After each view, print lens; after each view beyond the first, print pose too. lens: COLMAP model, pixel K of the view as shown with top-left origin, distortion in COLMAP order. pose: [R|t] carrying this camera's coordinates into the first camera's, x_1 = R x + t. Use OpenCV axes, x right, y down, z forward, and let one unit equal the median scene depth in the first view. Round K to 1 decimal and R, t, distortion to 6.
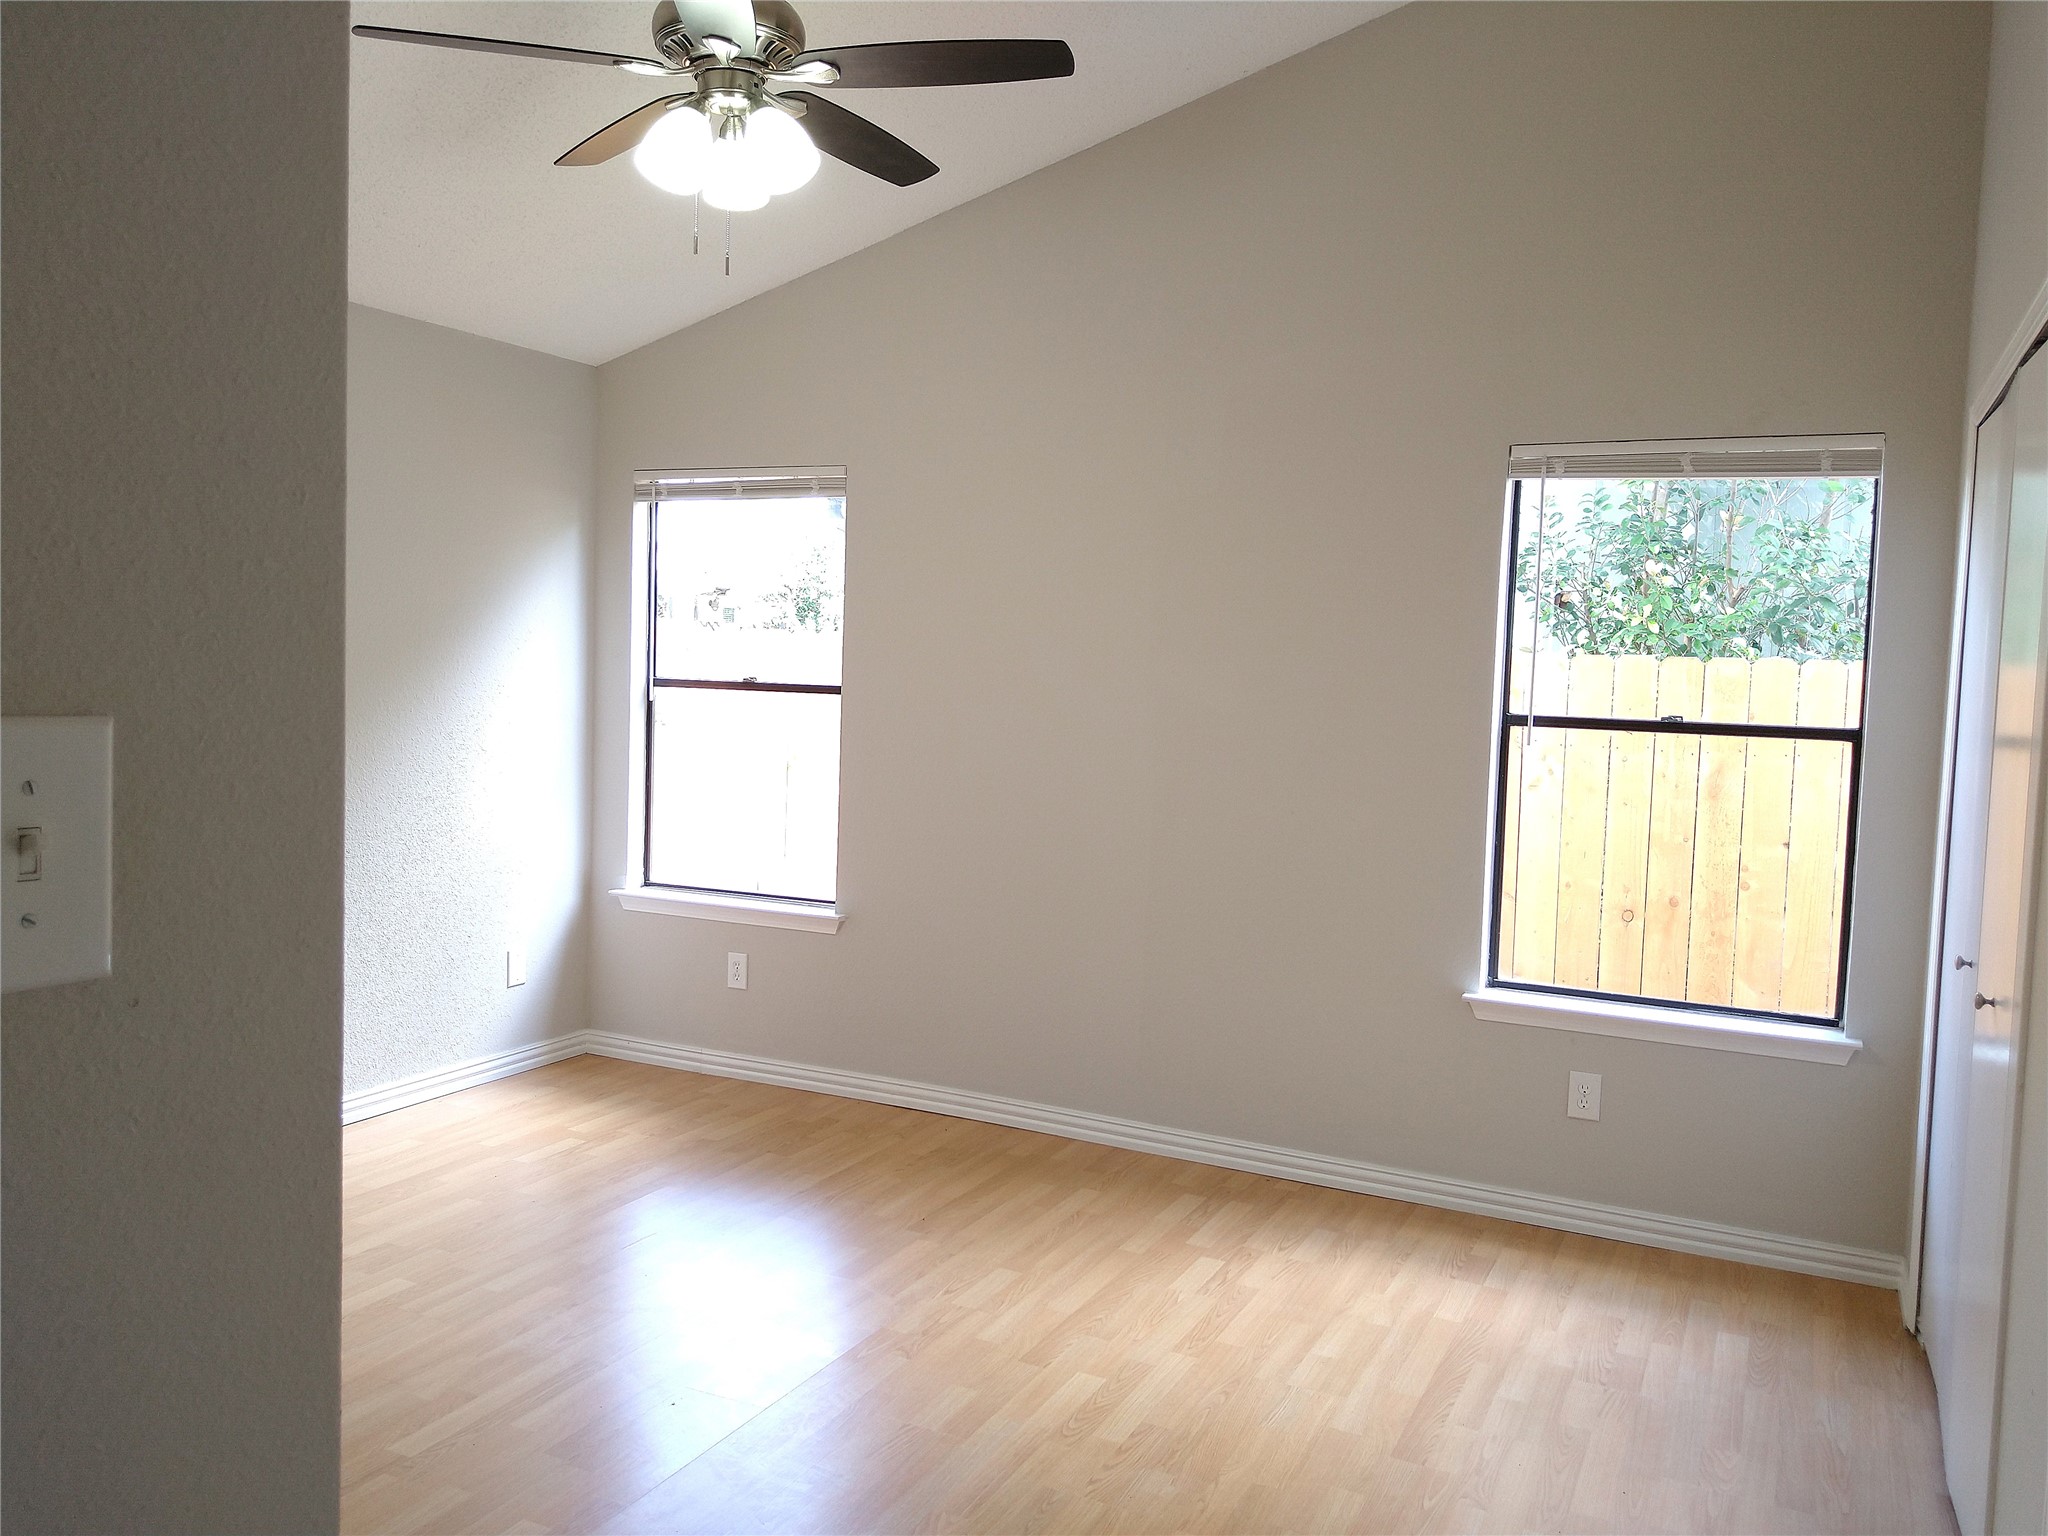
lens RADIAL K [[1572.4, 0, 1016.1], [0, 1572.4, 772.5], [0, 0, 1]] dist [0.008866, -0.017029]
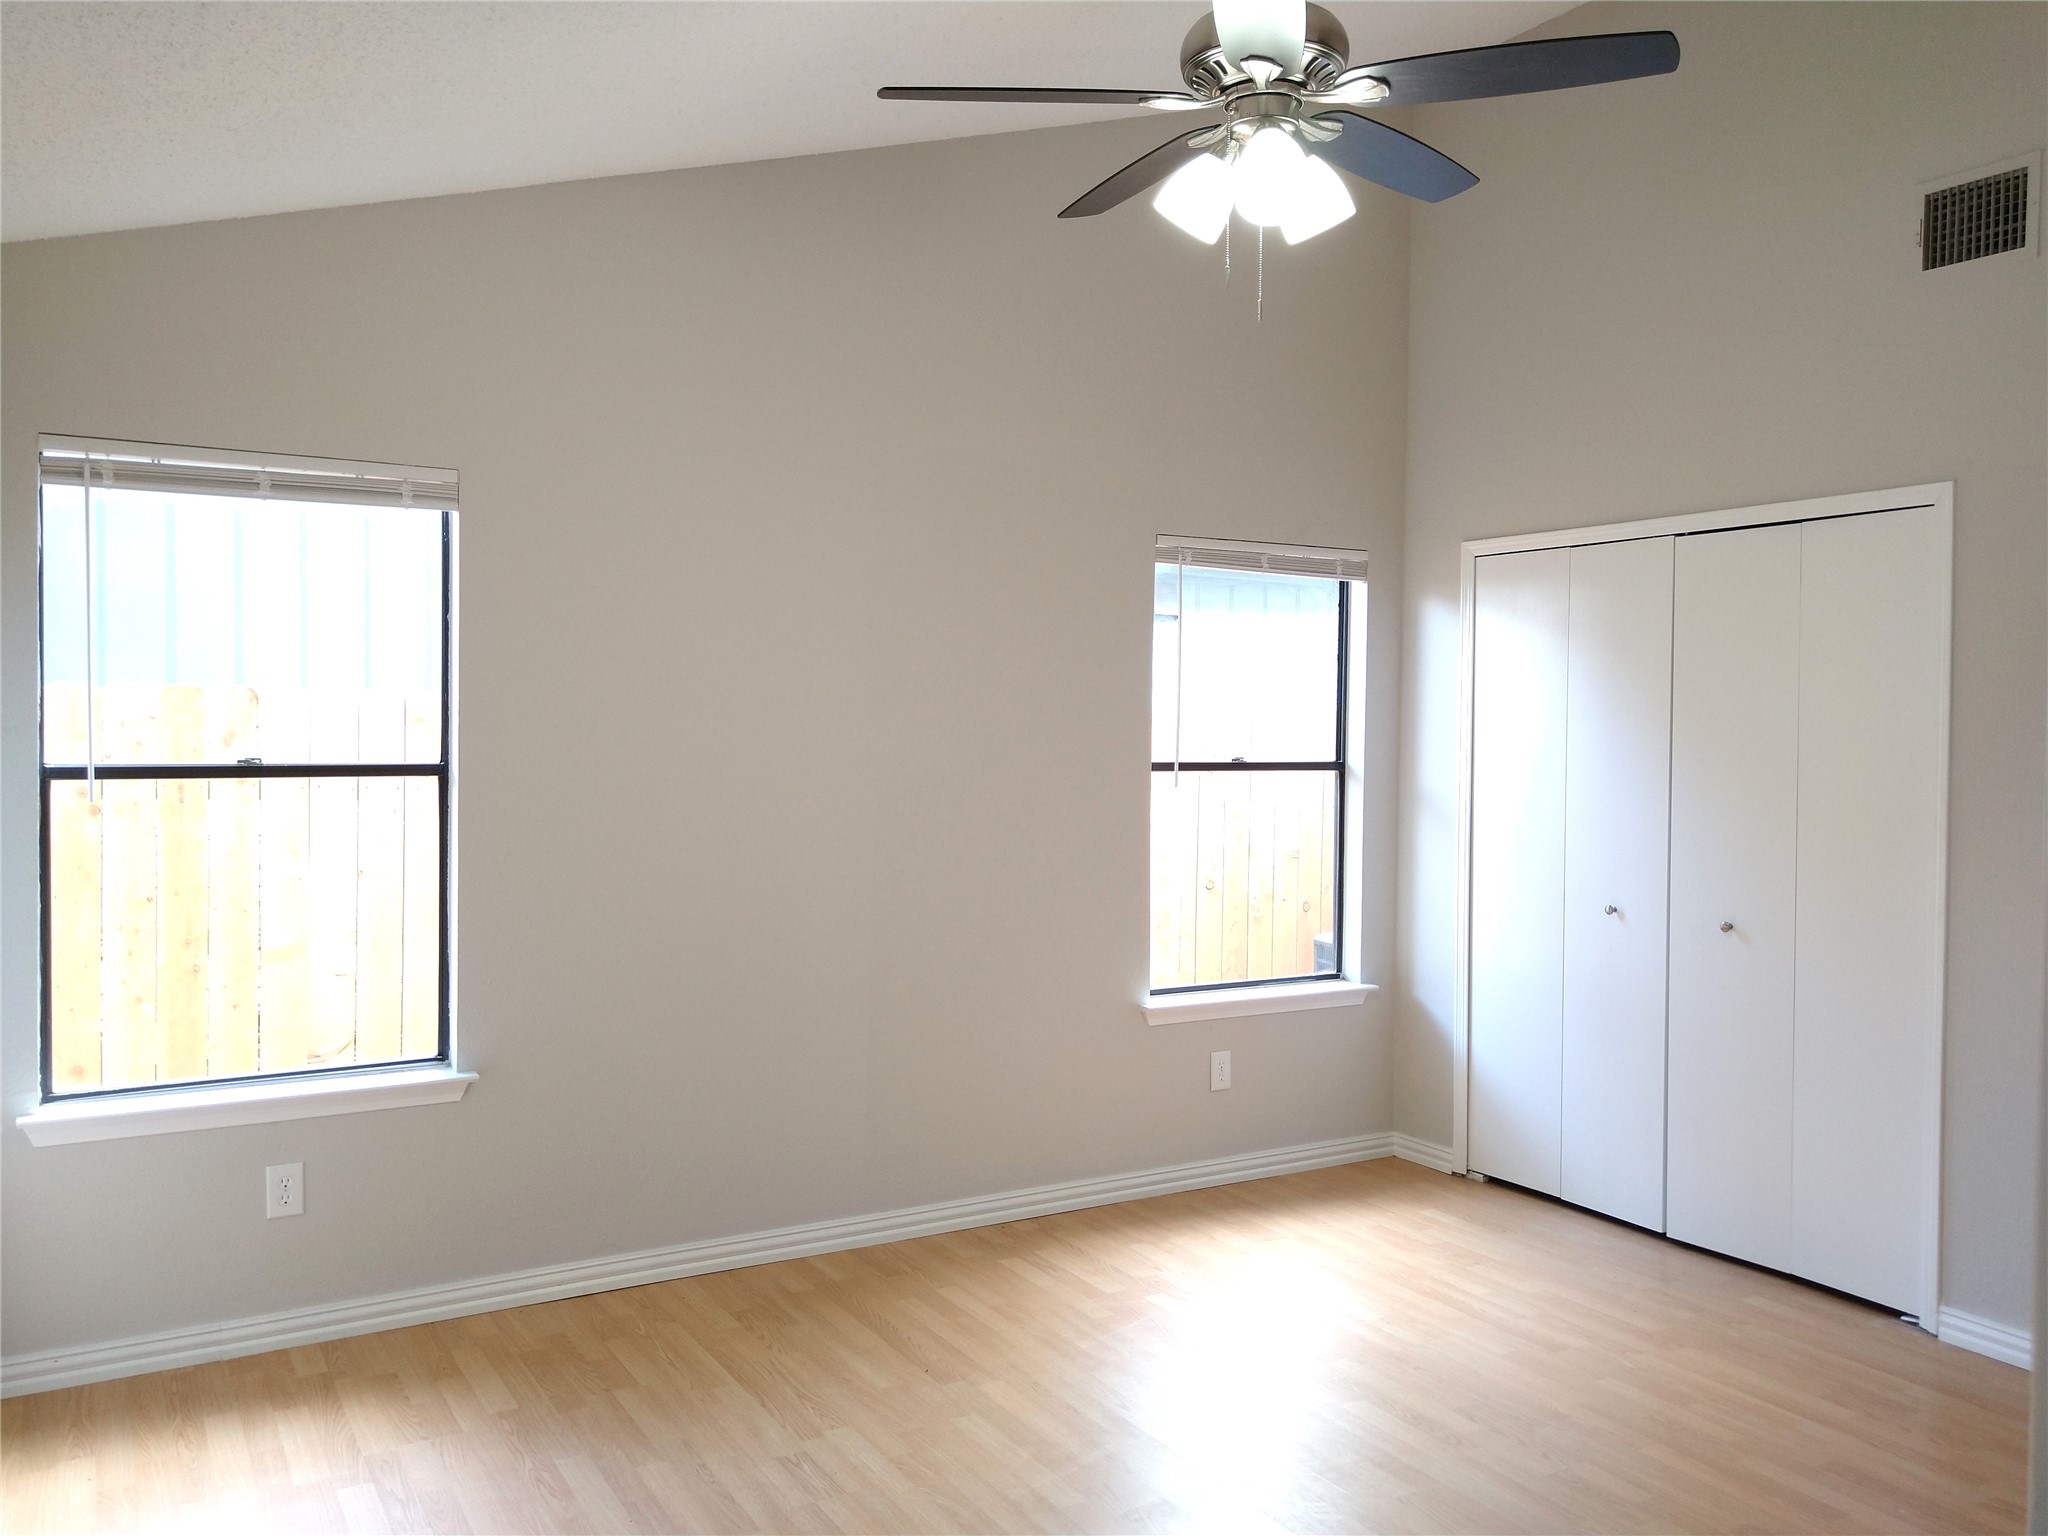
lens RADIAL K [[1572.4, 0, 1025.6], [0, 1572.4, 755.2], [0, 0, 1]] dist [0.008866, -0.017029]
pose [[0.534682, -0.040934, 0.844061, -0.648906], [0.069007, 0.997605, 0.004667, -0.047987], [-0.842231, 0.055751, 0.536227, 0.404772]]
